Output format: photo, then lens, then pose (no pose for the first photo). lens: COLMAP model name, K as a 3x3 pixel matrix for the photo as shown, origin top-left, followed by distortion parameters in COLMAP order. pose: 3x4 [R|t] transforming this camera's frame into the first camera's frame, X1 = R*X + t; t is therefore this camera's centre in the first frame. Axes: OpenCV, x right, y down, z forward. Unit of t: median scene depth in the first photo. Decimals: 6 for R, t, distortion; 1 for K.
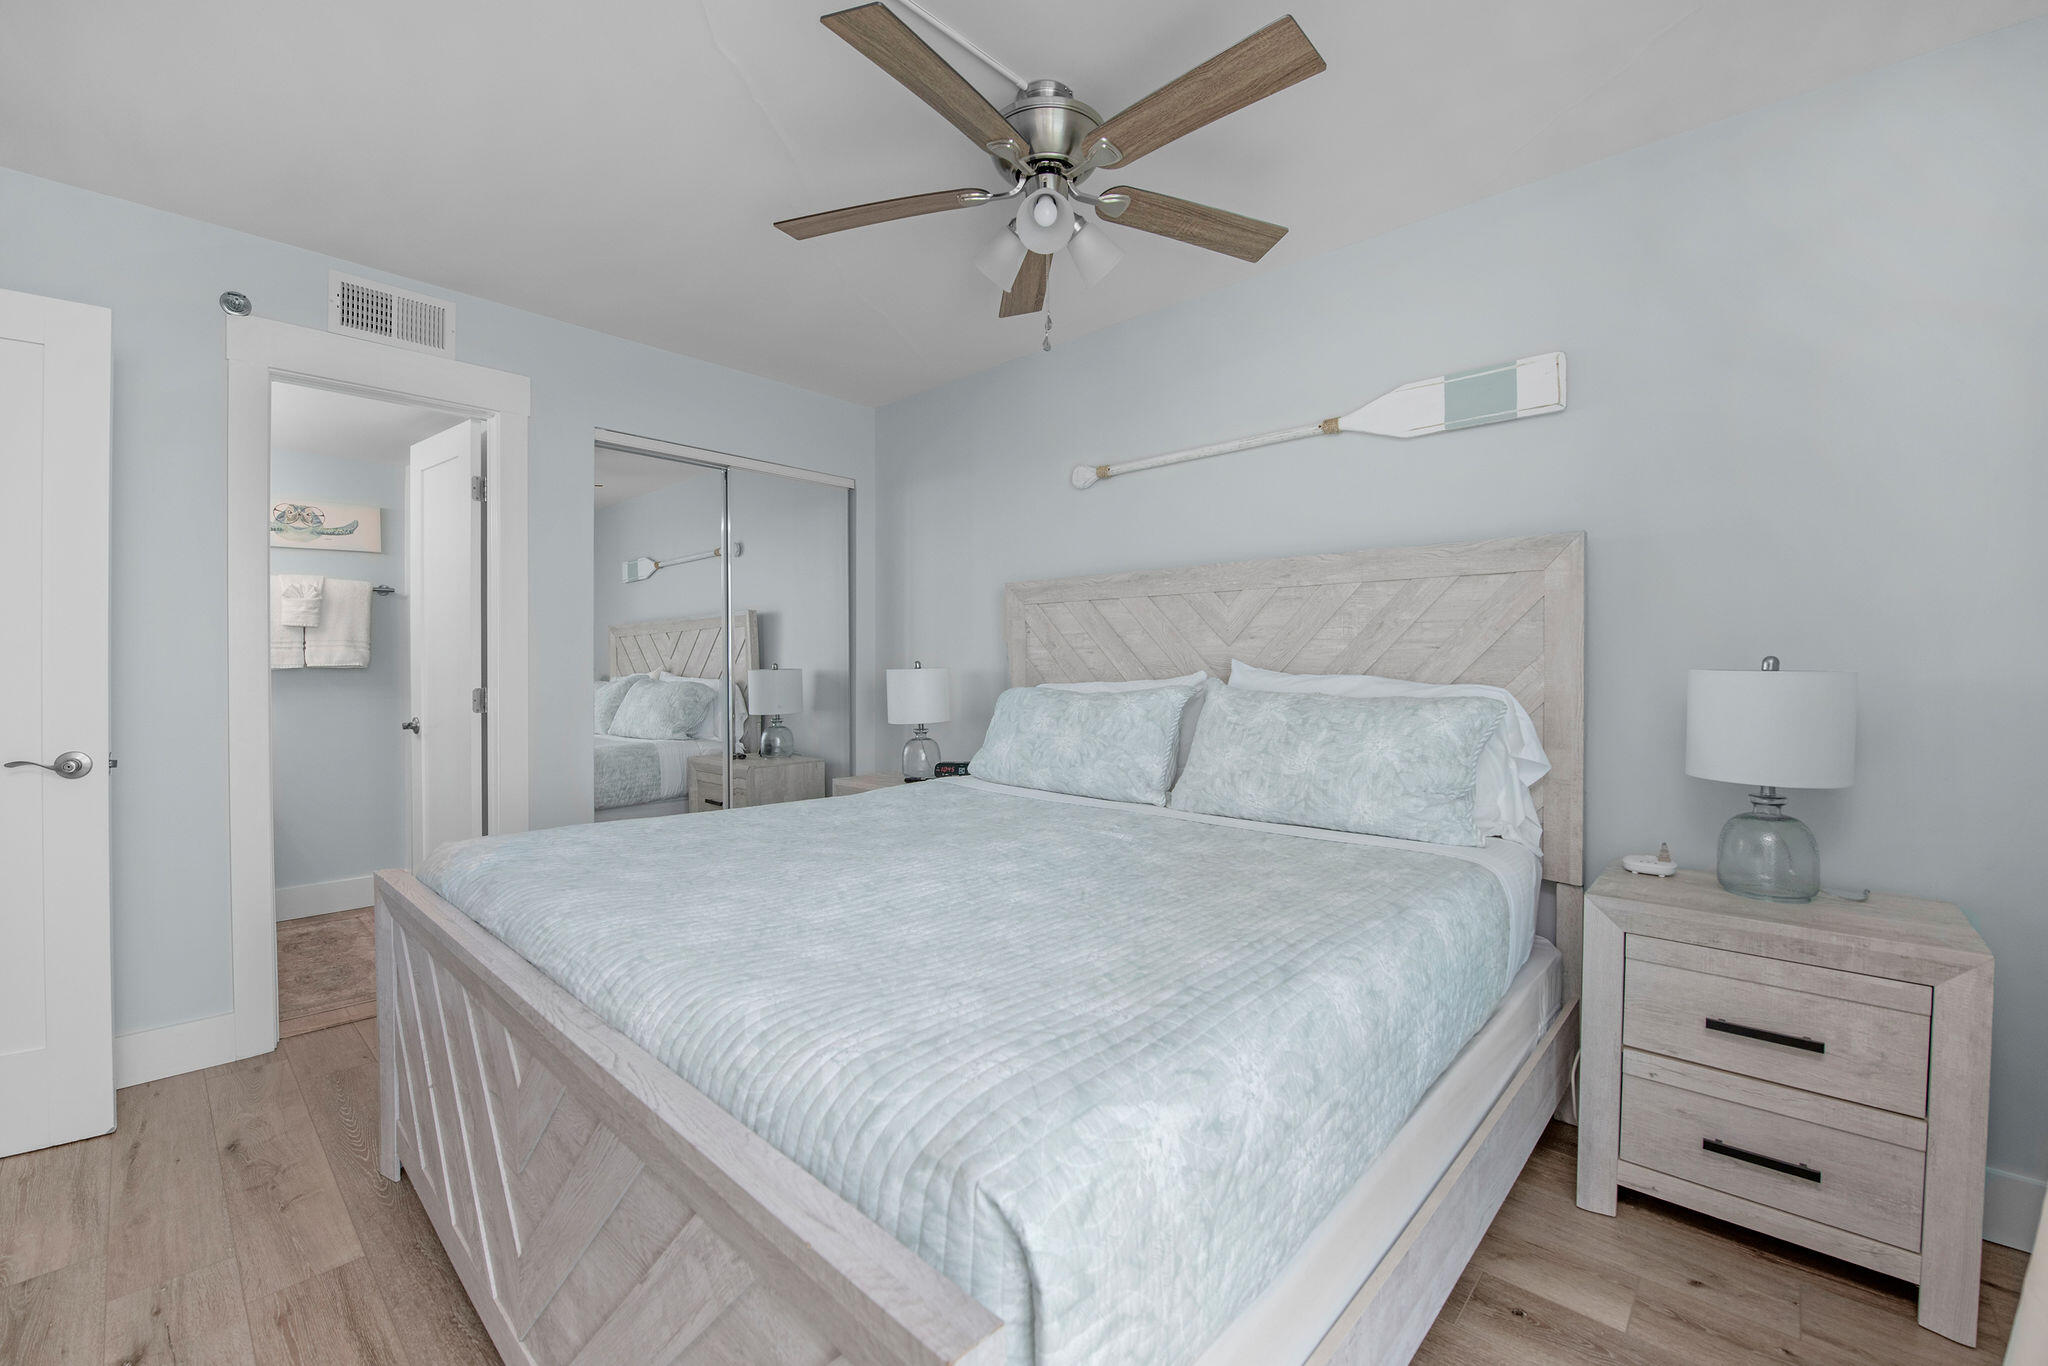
lens RADIAL K [[813.6, 0, 1022.5], [0, 813.6, 683.5], [0, 0, 1]] dist [-0.018839, -0.001055]
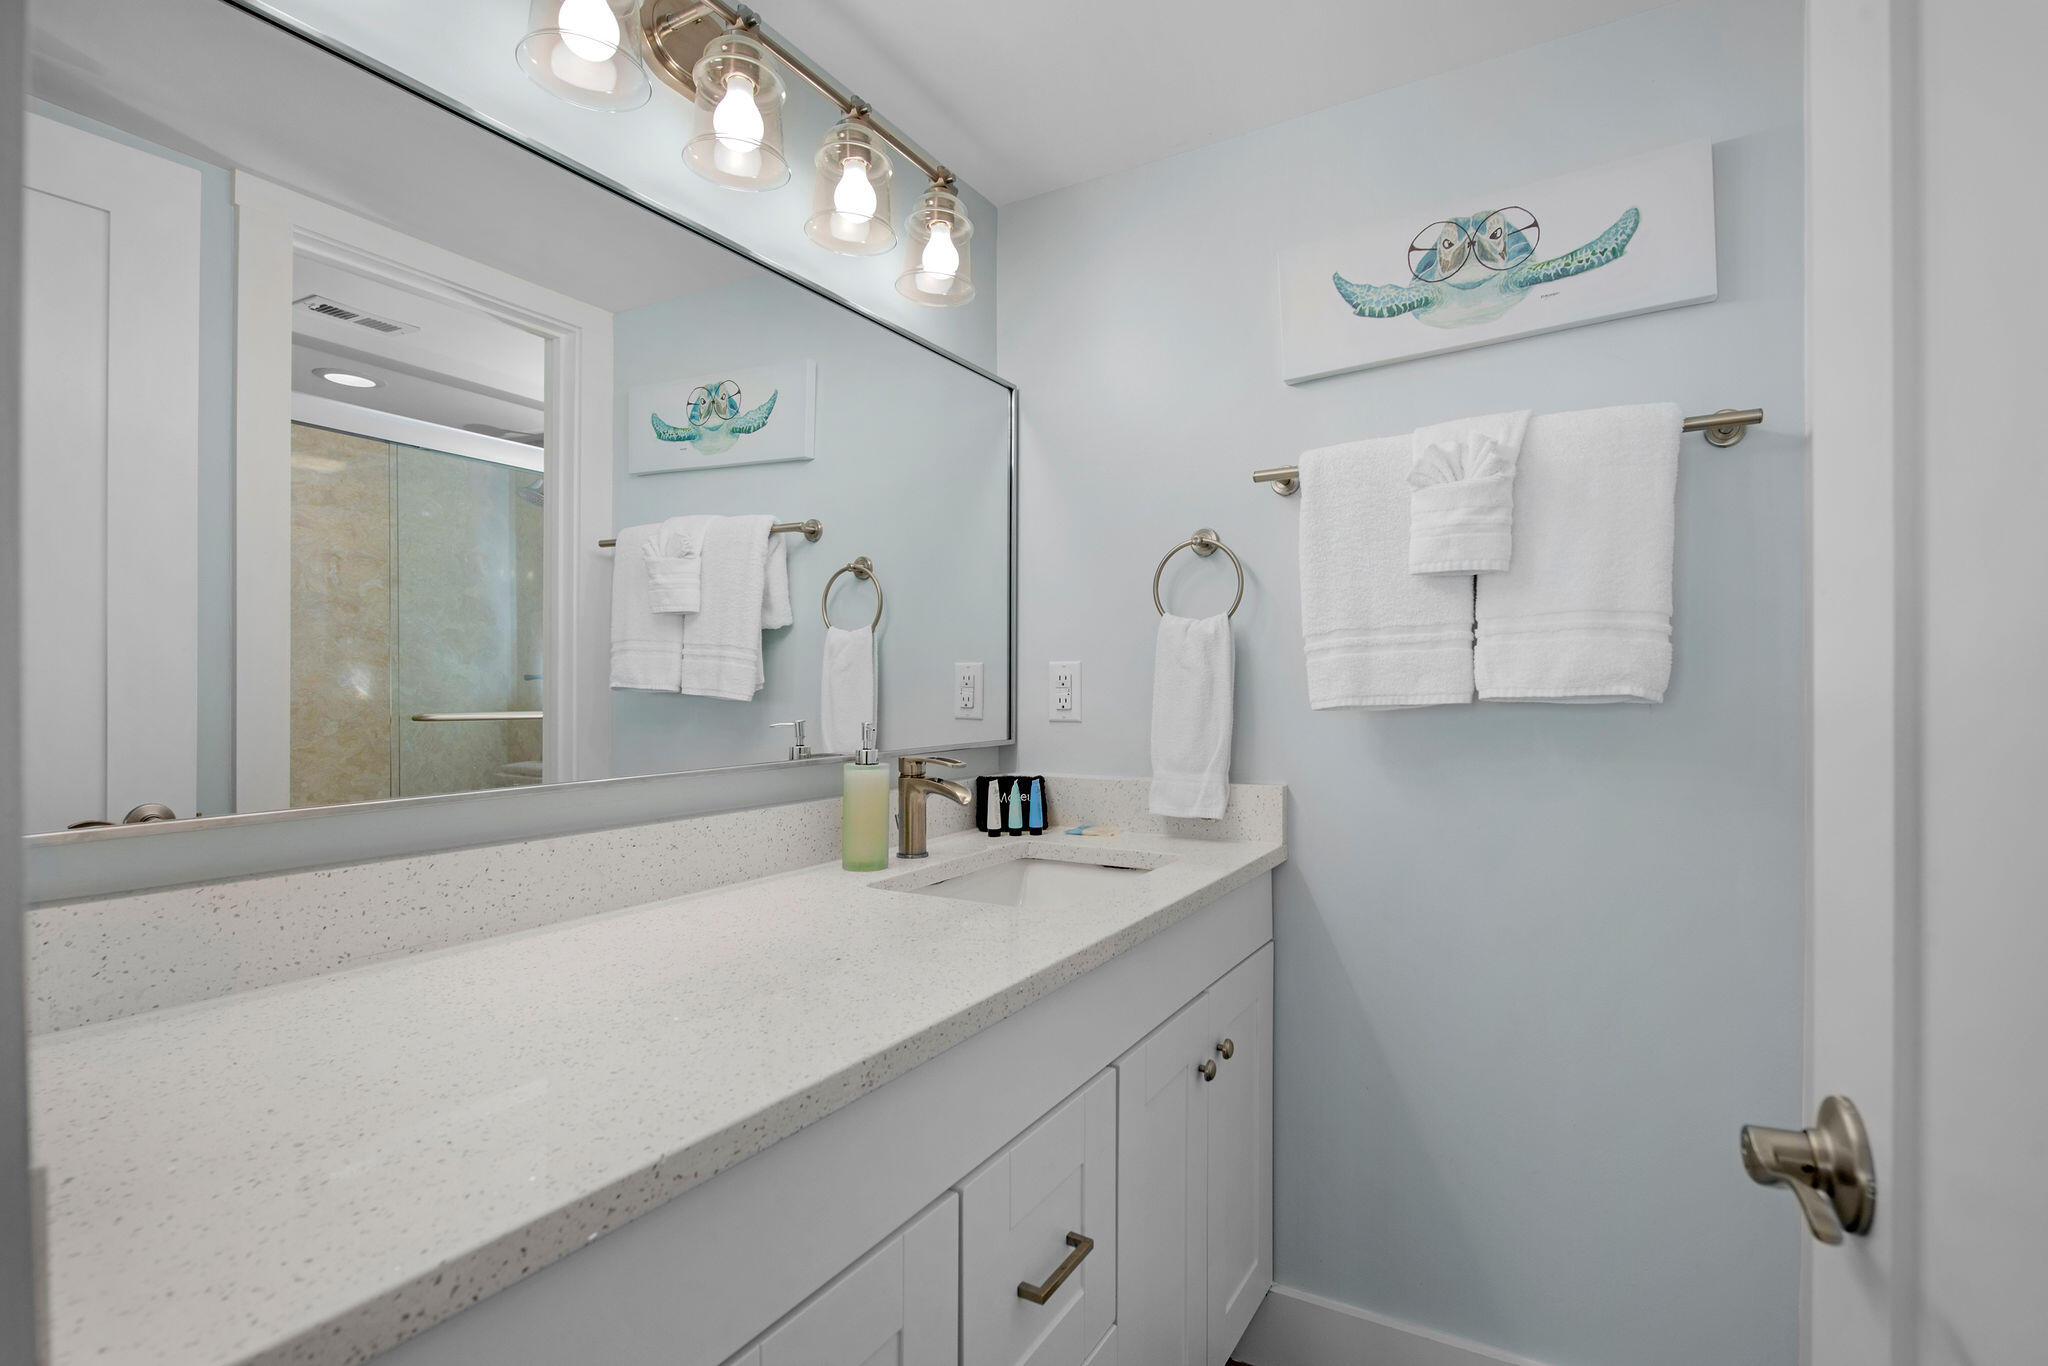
lens RADIAL K [[927.3, 0, 1027.9], [0, 927.3, 694.1], [0, 0, 1]] dist [-0.015494, 0.000041]
pose [[0.199568, -0.002293, -0.979881, -0.673839], [-0.012681, 0.999907, -0.004922, -0.022661], [0.979802, 0.013409, 0.199520, 0.887417]]
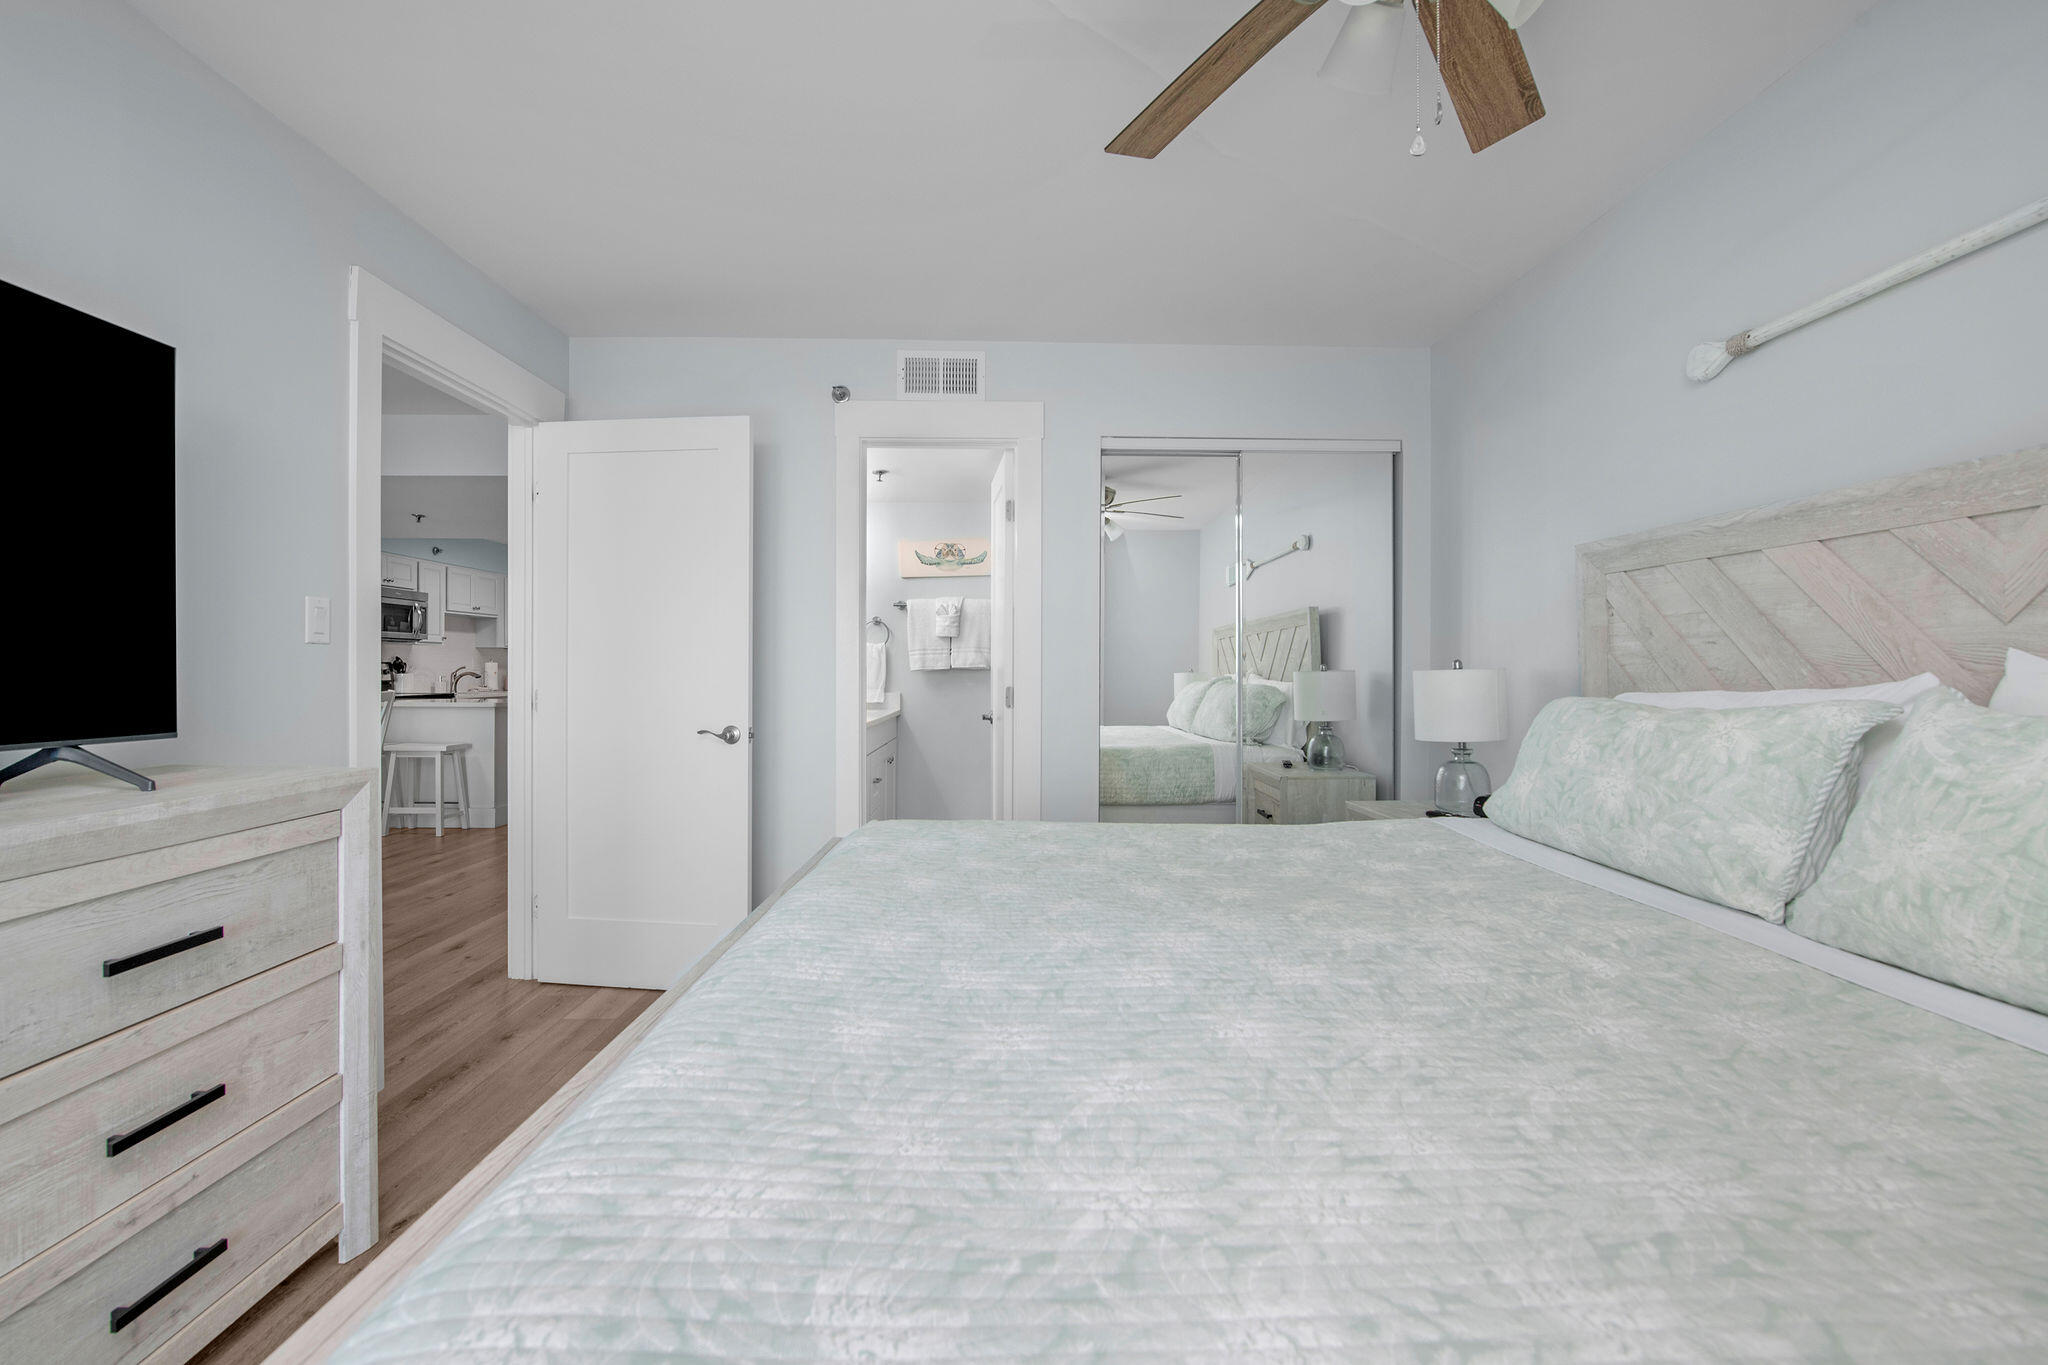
lens RADIAL K [[813.6, 0, 1028.7], [0, 813.6, 680.3], [0, 0, 1]] dist [-0.018839, -0.001055]
pose [[0.704376, 0.009063, -0.709770, 0.143806], [-0.013798, 0.999904, -0.000926, -0.002063], [0.709693, 0.010446, 0.704433, 0.197906]]
